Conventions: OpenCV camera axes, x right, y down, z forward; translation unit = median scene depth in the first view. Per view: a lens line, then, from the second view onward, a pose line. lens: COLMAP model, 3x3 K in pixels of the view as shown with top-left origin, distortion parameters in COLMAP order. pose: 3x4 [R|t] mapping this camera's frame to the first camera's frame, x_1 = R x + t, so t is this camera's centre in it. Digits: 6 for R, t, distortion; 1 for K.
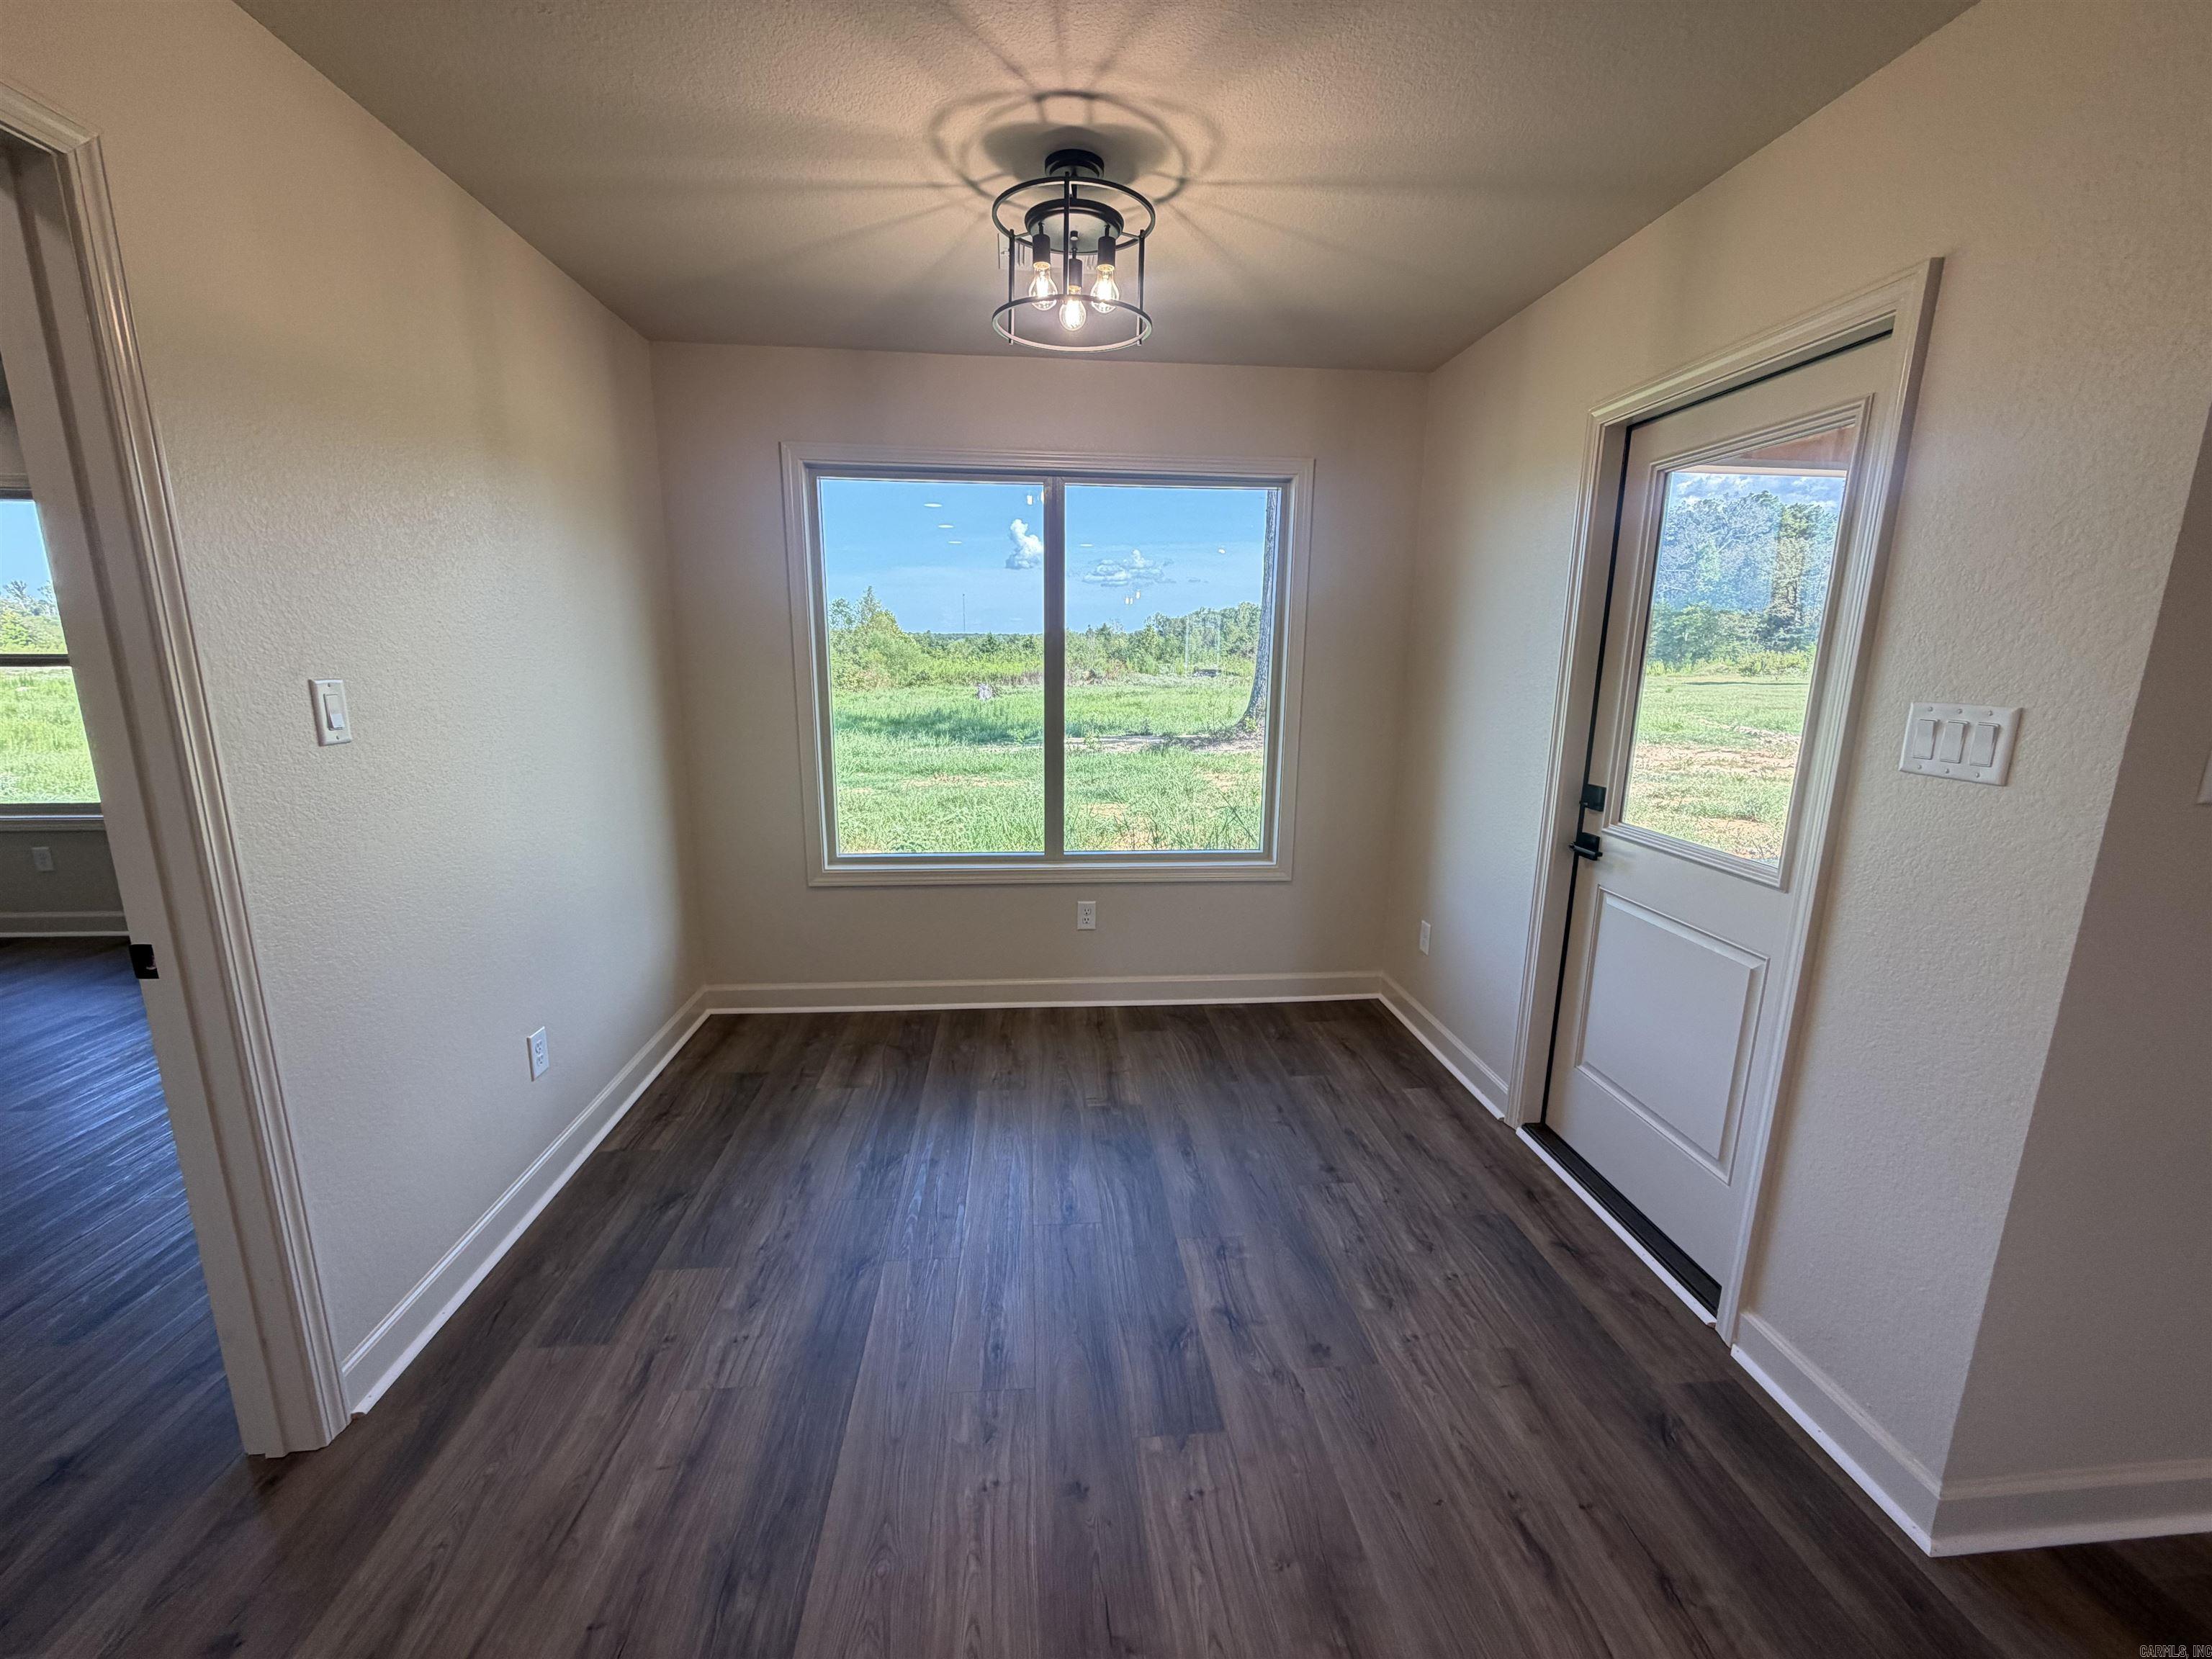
lens RADIAL K [[882.2, 0, 1110.8], [0, 882.2, 832.2], [0, 0, 1]] dist [-0.001585, 0.001181]
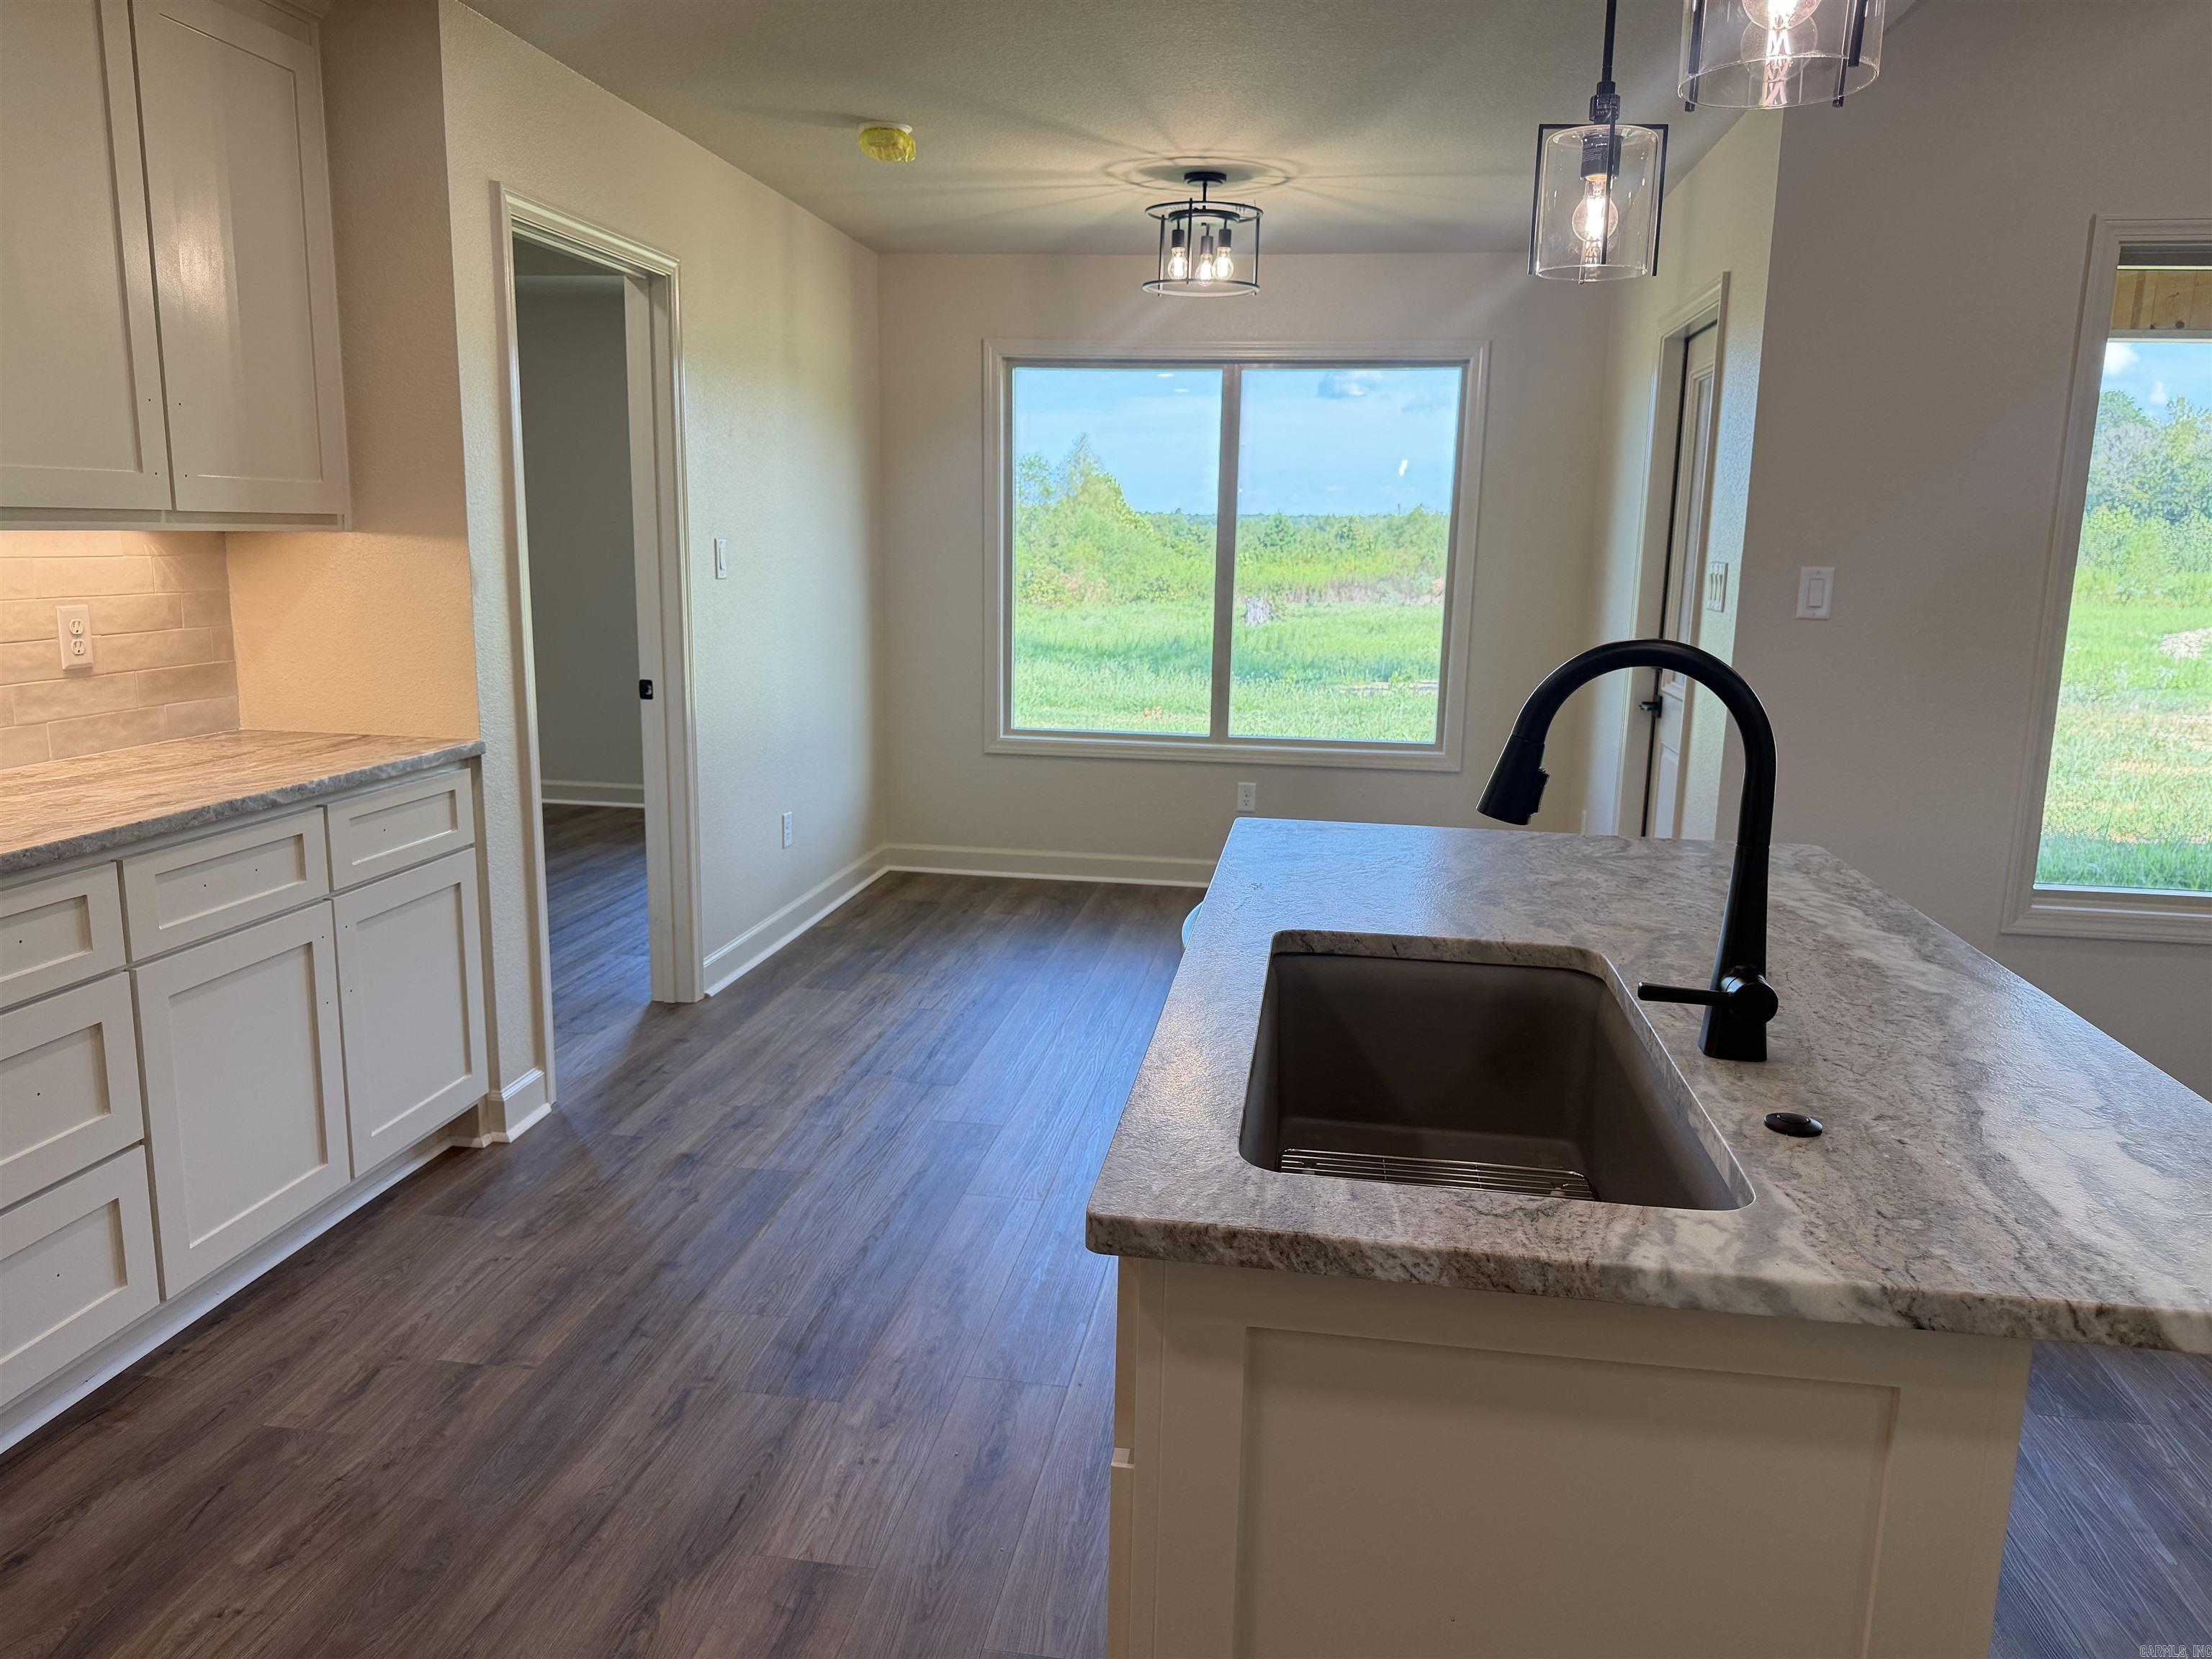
lens RADIAL K [[1562.3, 0, 1116.4], [0, 1562.3, 837.0], [0, 0, 1]] dist [0.061381, -0.083003]
pose [[0.971858, 0.053191, -0.229486, 0.243661], [-0.057344, 0.998289, -0.011461, 0.172337], [0.228483, 0.024298, 0.973245, -0.773681]]
